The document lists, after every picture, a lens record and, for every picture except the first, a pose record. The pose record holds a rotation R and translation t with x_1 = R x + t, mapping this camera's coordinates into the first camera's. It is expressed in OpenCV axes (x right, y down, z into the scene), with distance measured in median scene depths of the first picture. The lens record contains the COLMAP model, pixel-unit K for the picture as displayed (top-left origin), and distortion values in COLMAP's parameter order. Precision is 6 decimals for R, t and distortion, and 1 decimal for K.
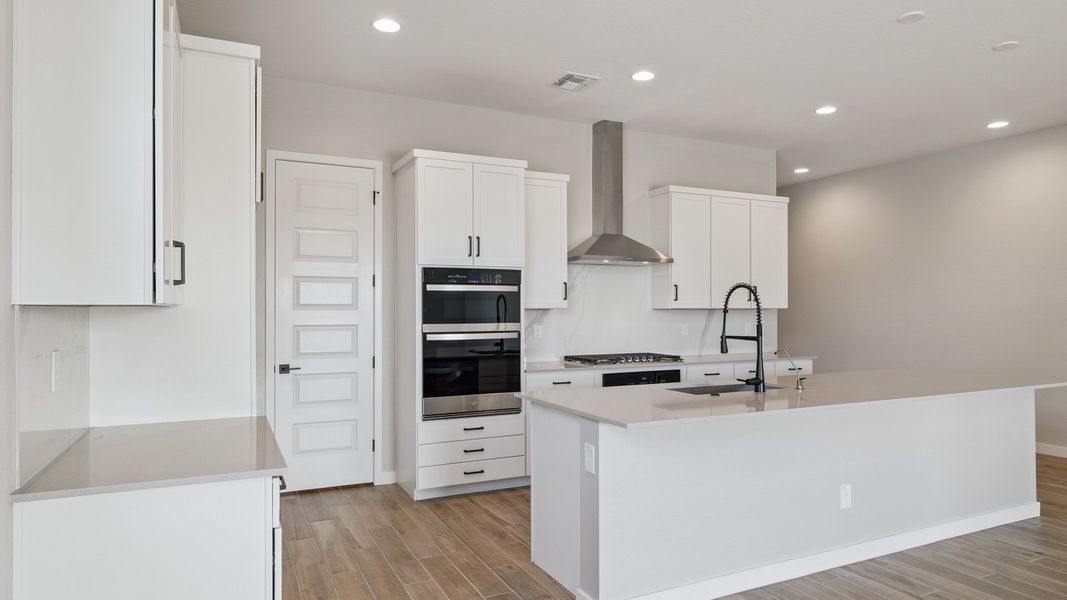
lens RADIAL K [[654.7, 0, 533.5], [0, 654.7, 300.0], [0, 0, 1]] dist [-0.000070, -0.000285]
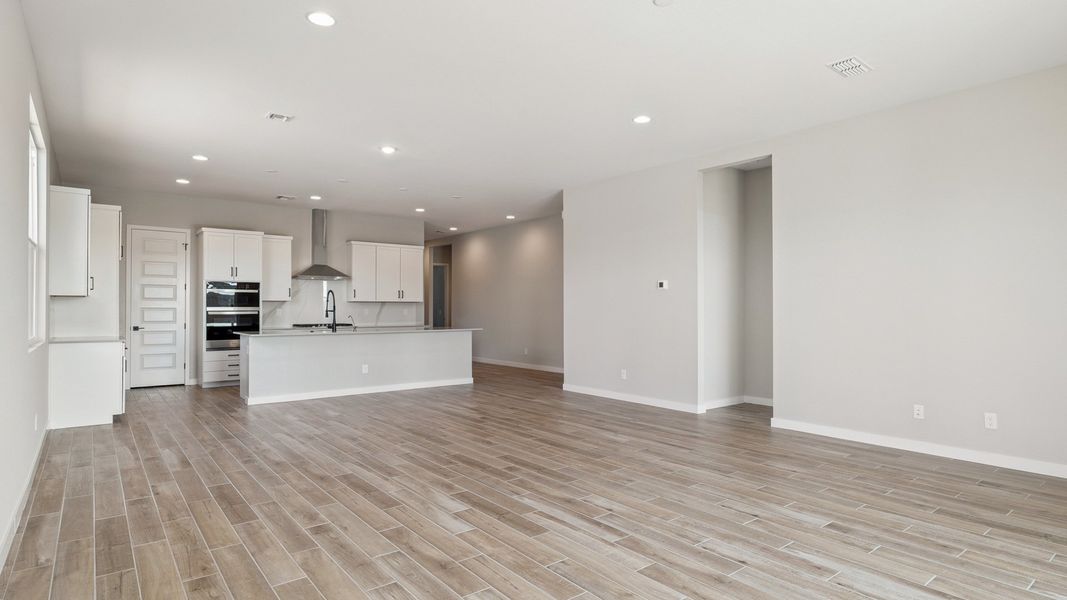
lens RADIAL K [[565.9, 0, 536.7], [0, 565.9, 302.5], [0, 0, 1]] dist [-0.003150, 0.000079]
pose [[0.974155, 0.003467, 0.225855, 0.451053], [-0.004238, 0.999987, 0.002933, 0.010220], [-0.225842, -0.003815, 0.974157, -1.029199]]
